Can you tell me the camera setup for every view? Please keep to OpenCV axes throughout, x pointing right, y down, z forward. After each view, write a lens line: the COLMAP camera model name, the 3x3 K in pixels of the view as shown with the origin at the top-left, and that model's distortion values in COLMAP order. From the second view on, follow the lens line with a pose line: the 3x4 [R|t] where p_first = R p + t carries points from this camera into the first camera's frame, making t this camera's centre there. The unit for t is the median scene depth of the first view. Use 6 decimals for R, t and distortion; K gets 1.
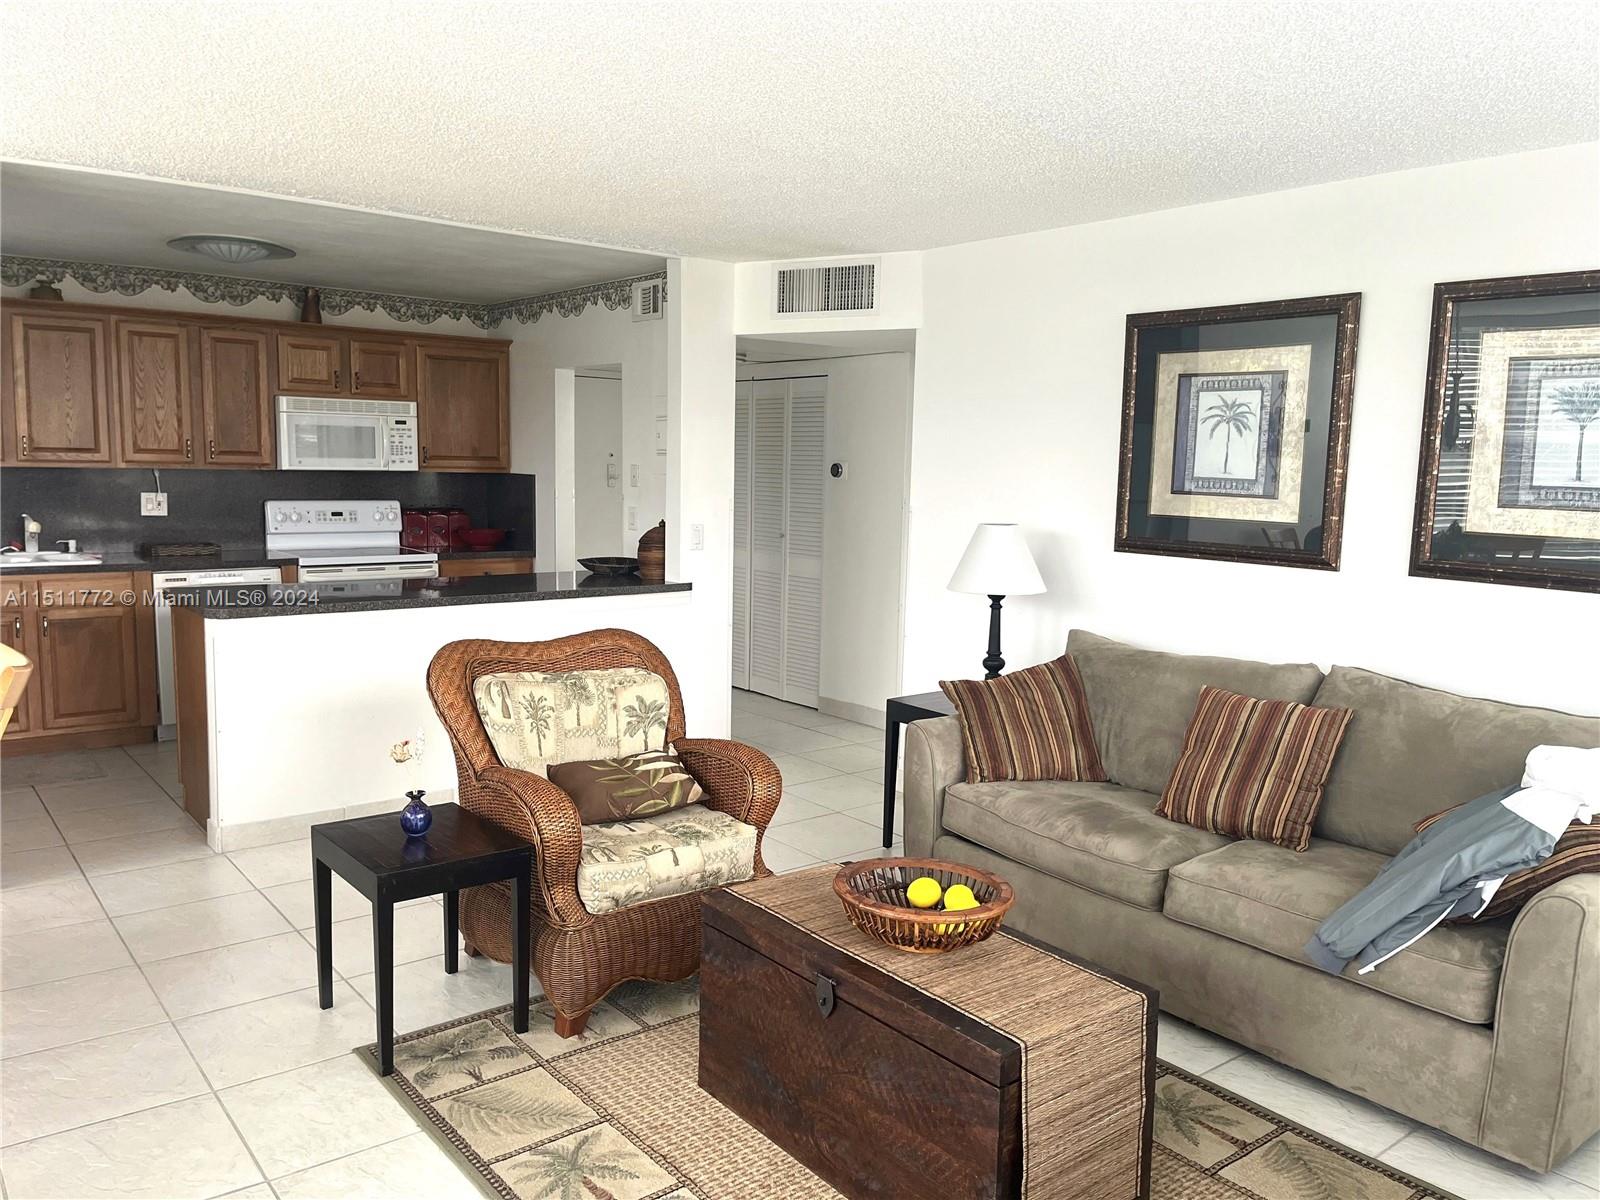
lens RADIAL K [[1227.8, 0, 799.2], [0, 1227.8, 594.9], [0, 0, 1]] dist [0.033499, -0.029909]
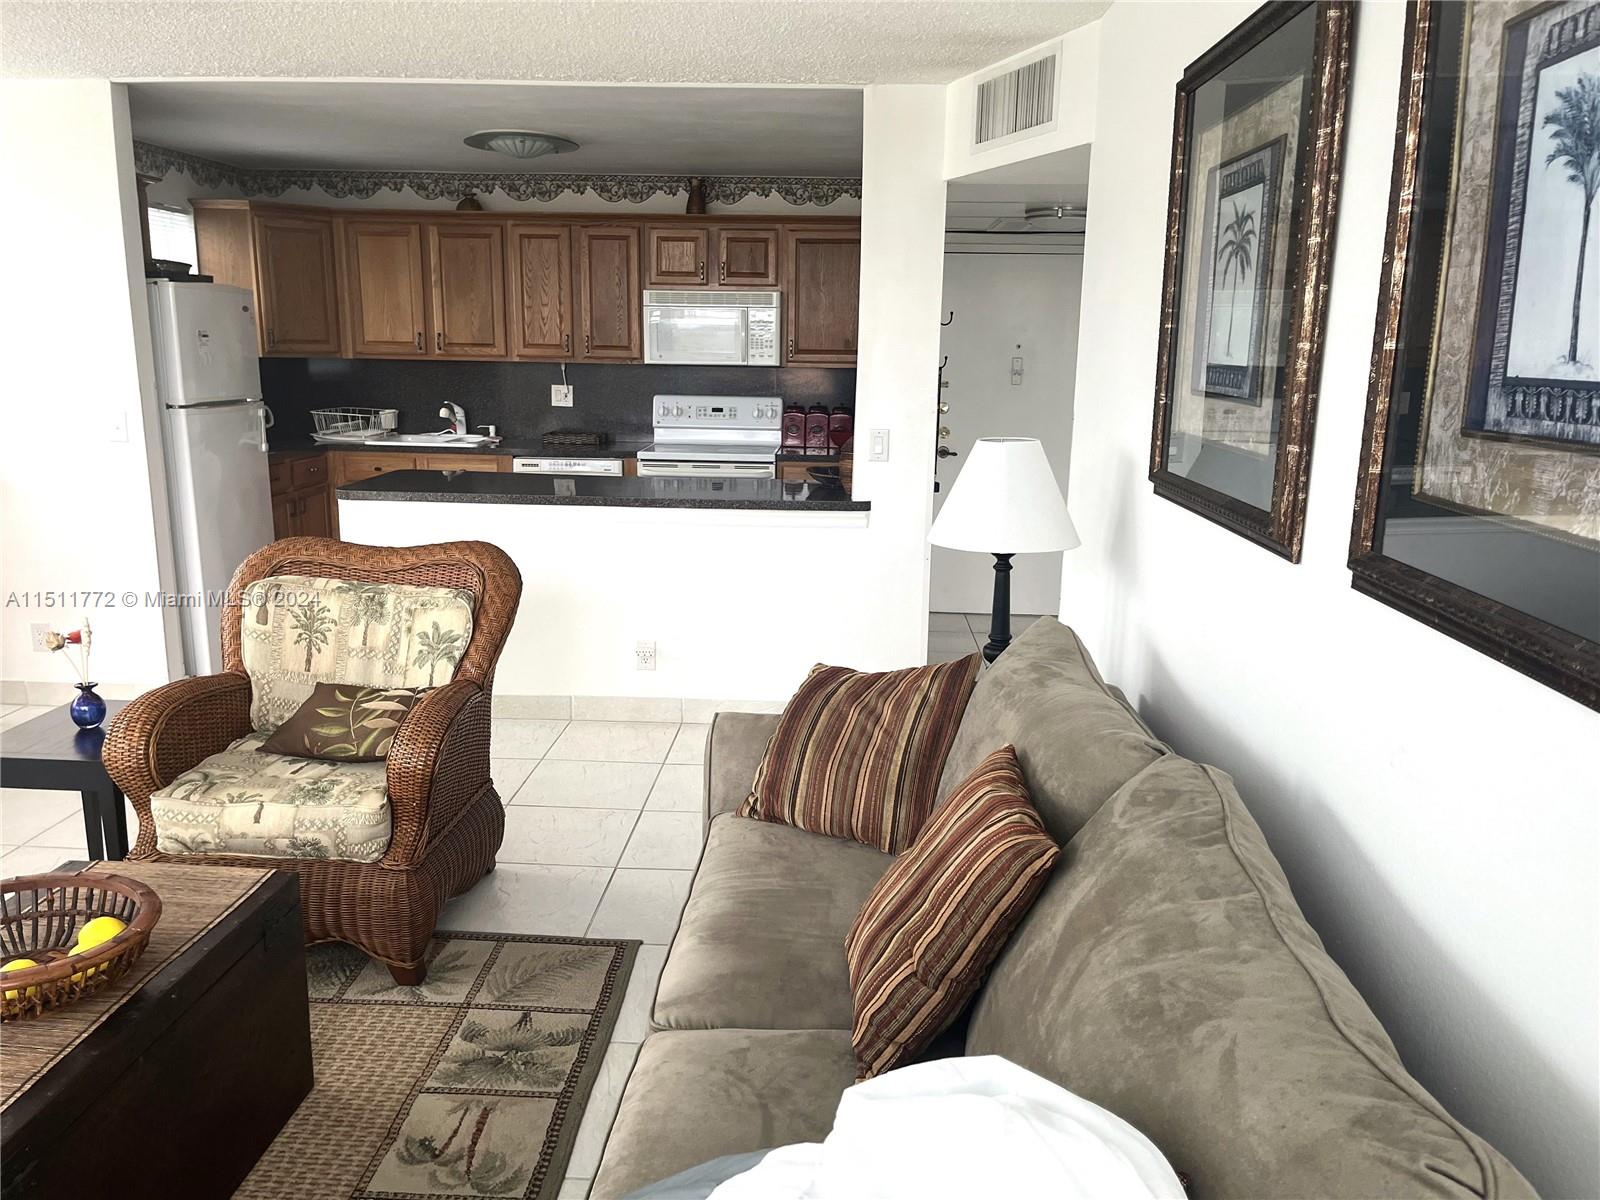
lens RADIAL K [[1227.8, 0, 788.0], [0, 1227.8, 599.9], [0, 0, 1]] dist [0.033499, -0.029909]
pose [[0.745990, 0.124803, -0.654159, 0.422755], [-0.072569, 0.991668, 0.106437, -0.028875], [0.661992, -0.031930, 0.748831, 0.365371]]
